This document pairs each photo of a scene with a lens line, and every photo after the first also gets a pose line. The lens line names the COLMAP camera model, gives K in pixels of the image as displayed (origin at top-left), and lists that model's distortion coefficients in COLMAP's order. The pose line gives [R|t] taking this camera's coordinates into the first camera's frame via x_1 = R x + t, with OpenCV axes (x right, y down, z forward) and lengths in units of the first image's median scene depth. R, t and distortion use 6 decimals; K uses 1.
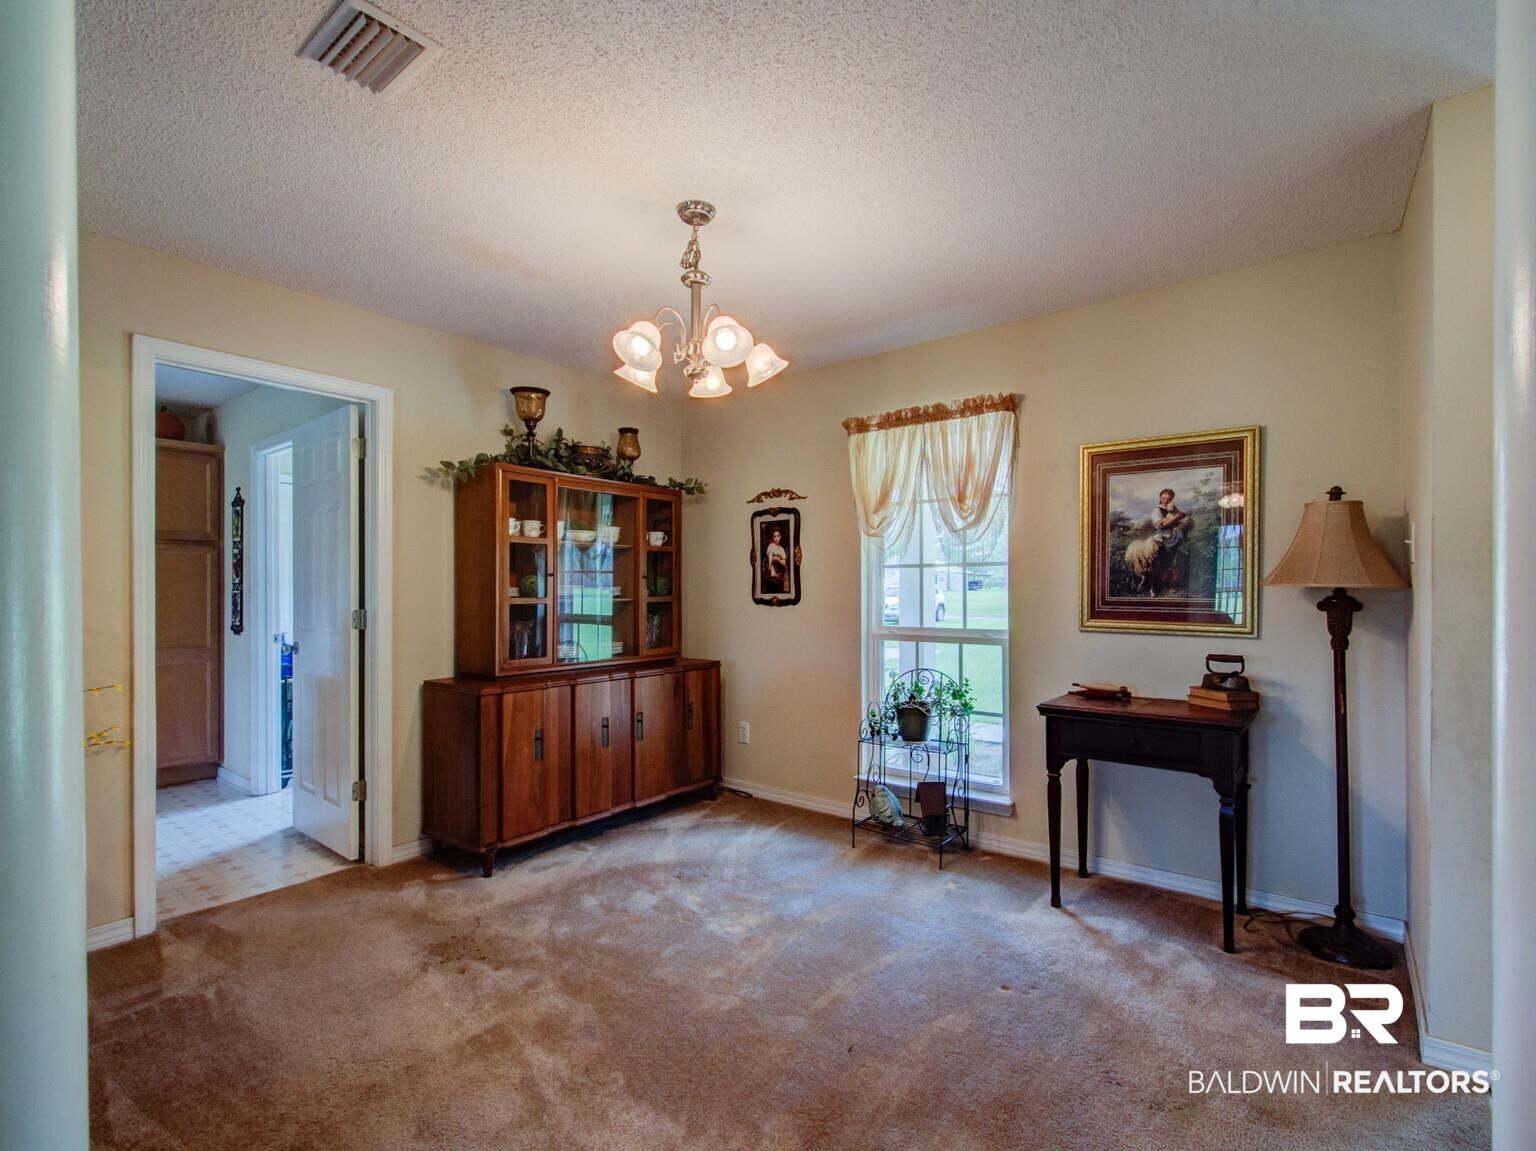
lens RADIAL K [[755.3, 0, 780.3], [0, 755.3, 587.9], [0, 0, 1]] dist [0.010895, -0.004078]
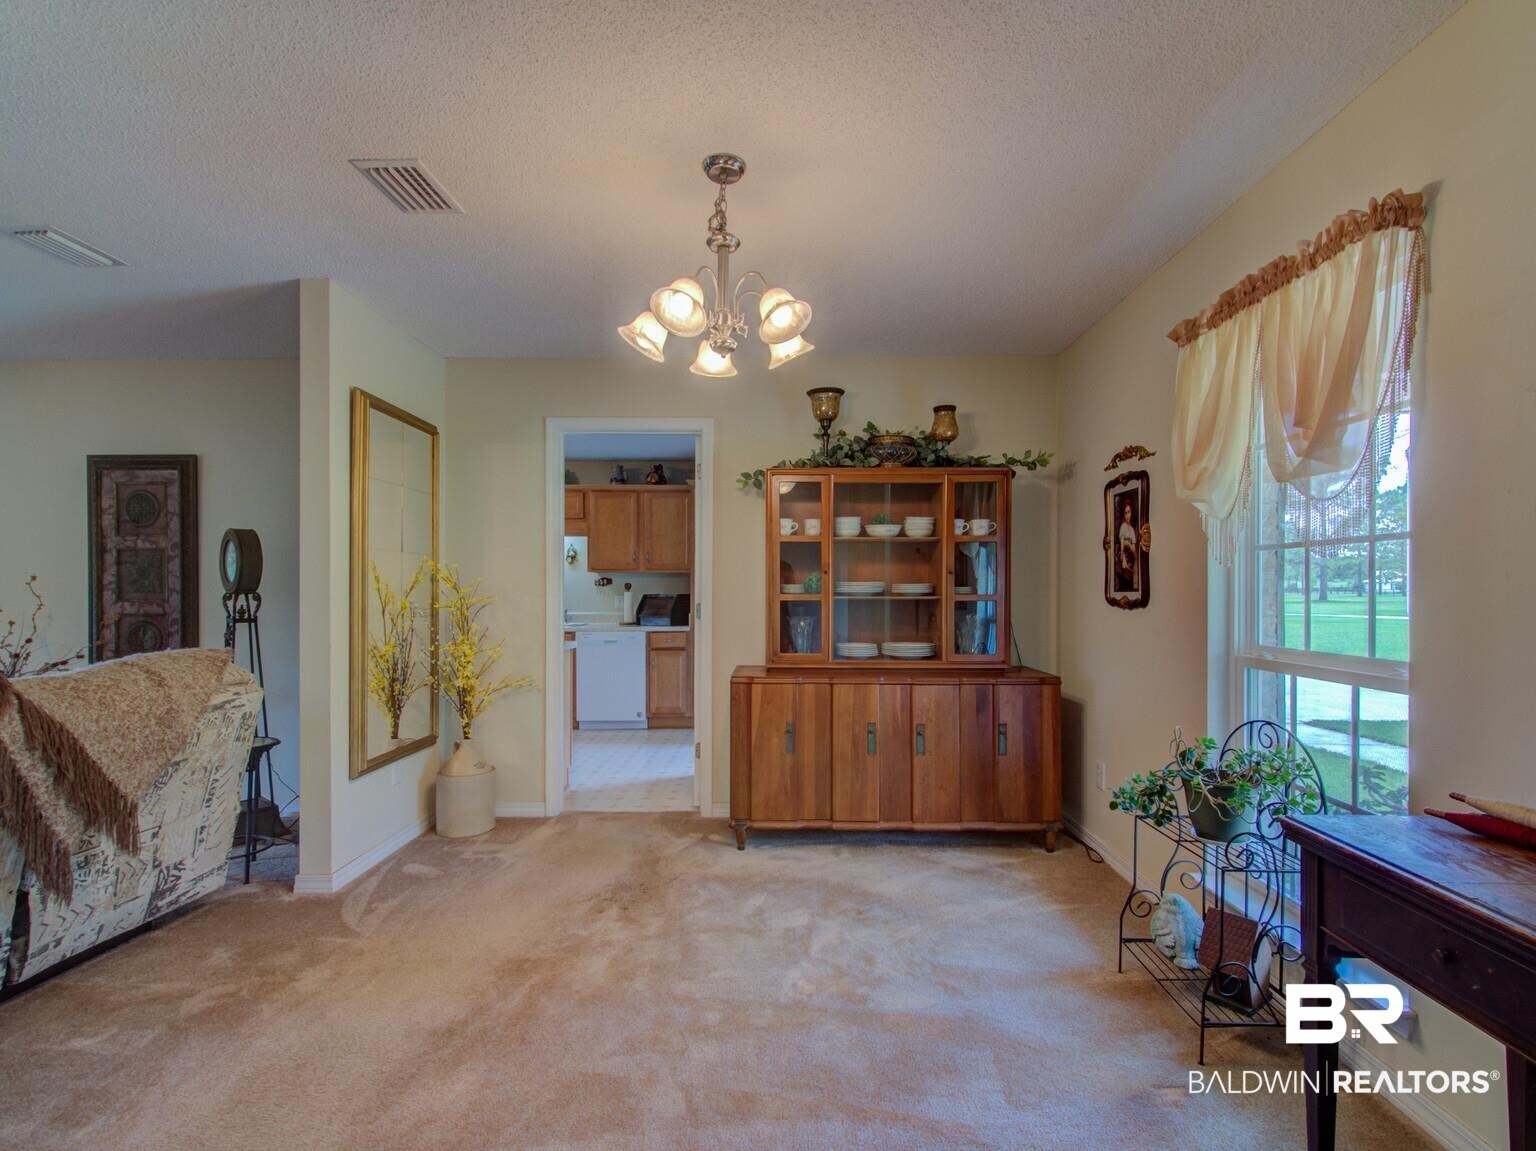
lens RADIAL K [[755.3, 0, 803.0], [0, 755.3, 592.8], [0, 0, 1]] dist [0.010895, -0.004078]
pose [[0.579274, 0.005016, -0.815117, 0.462262], [0.002176, 0.999968, 0.007700, 0.002512], [0.815130, -0.006234, 0.579245, 0.372094]]
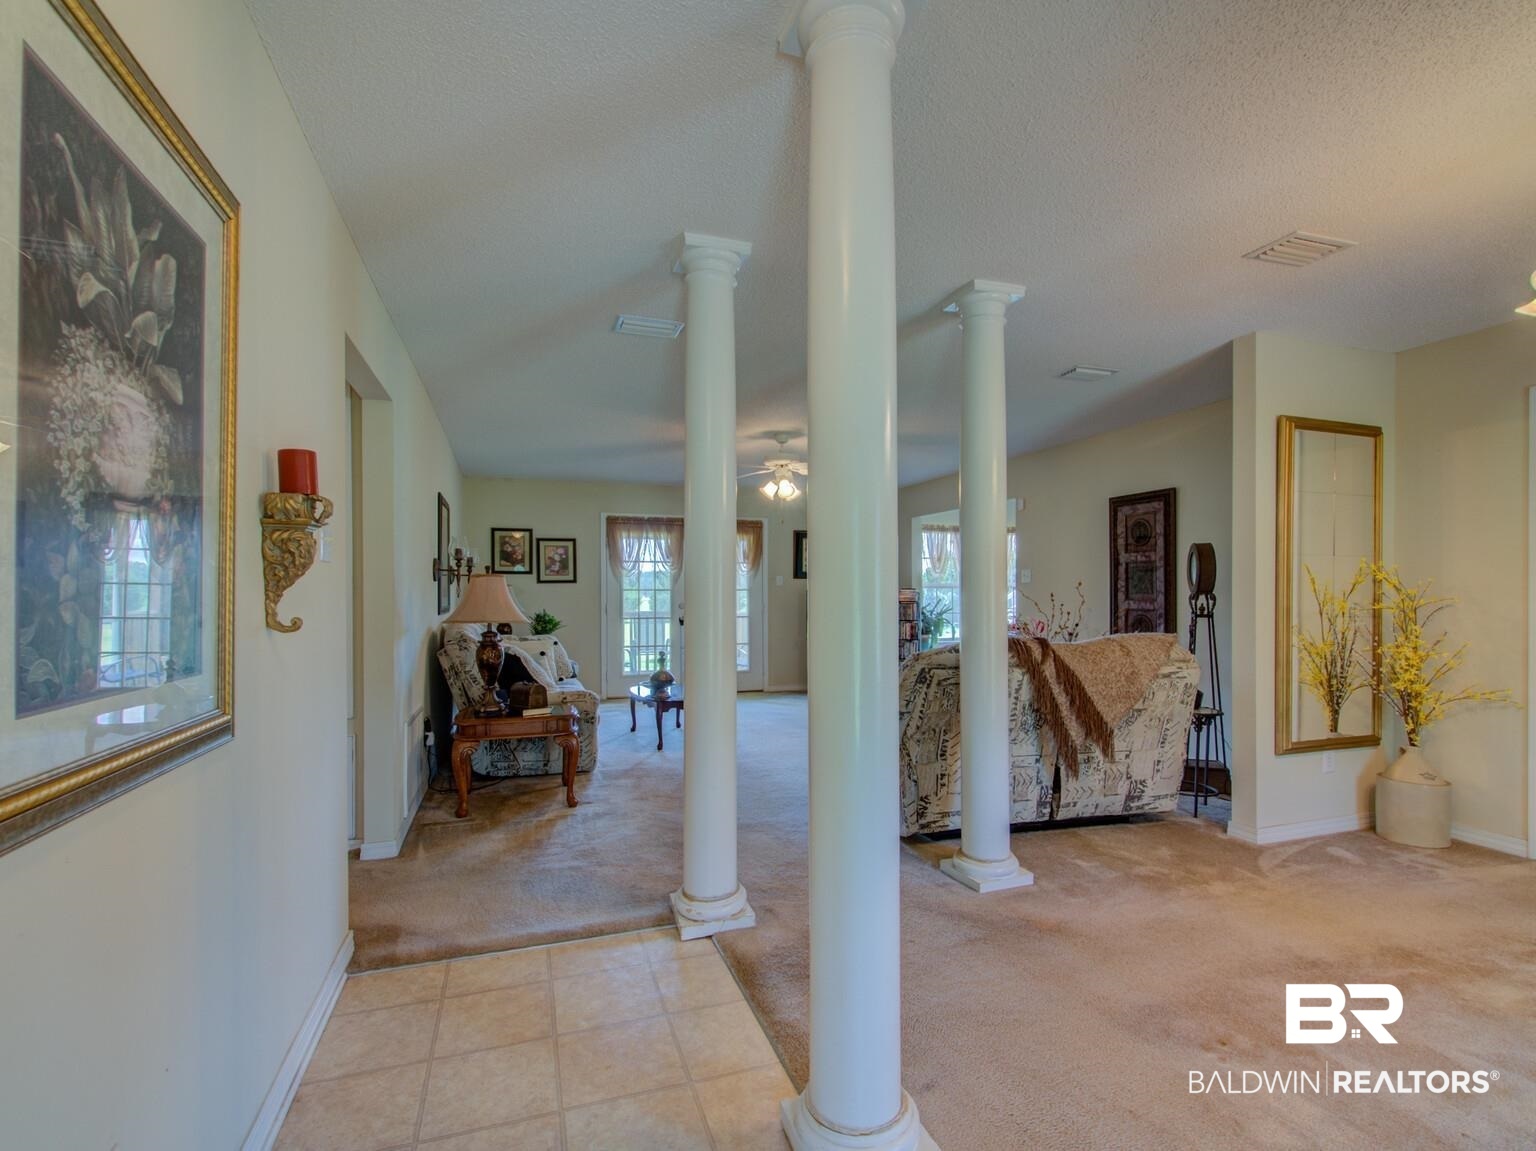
lens RADIAL K [[755.3, 0, 766.6], [0, 755.3, 585.3], [0, 0, 1]] dist [0.010895, -0.004078]
pose [[-0.561697, -0.005927, -0.827322, 0.695425], [0.005823, 0.999921, -0.011117, 0.004516], [0.827323, -0.011062, -0.561618, 0.471145]]
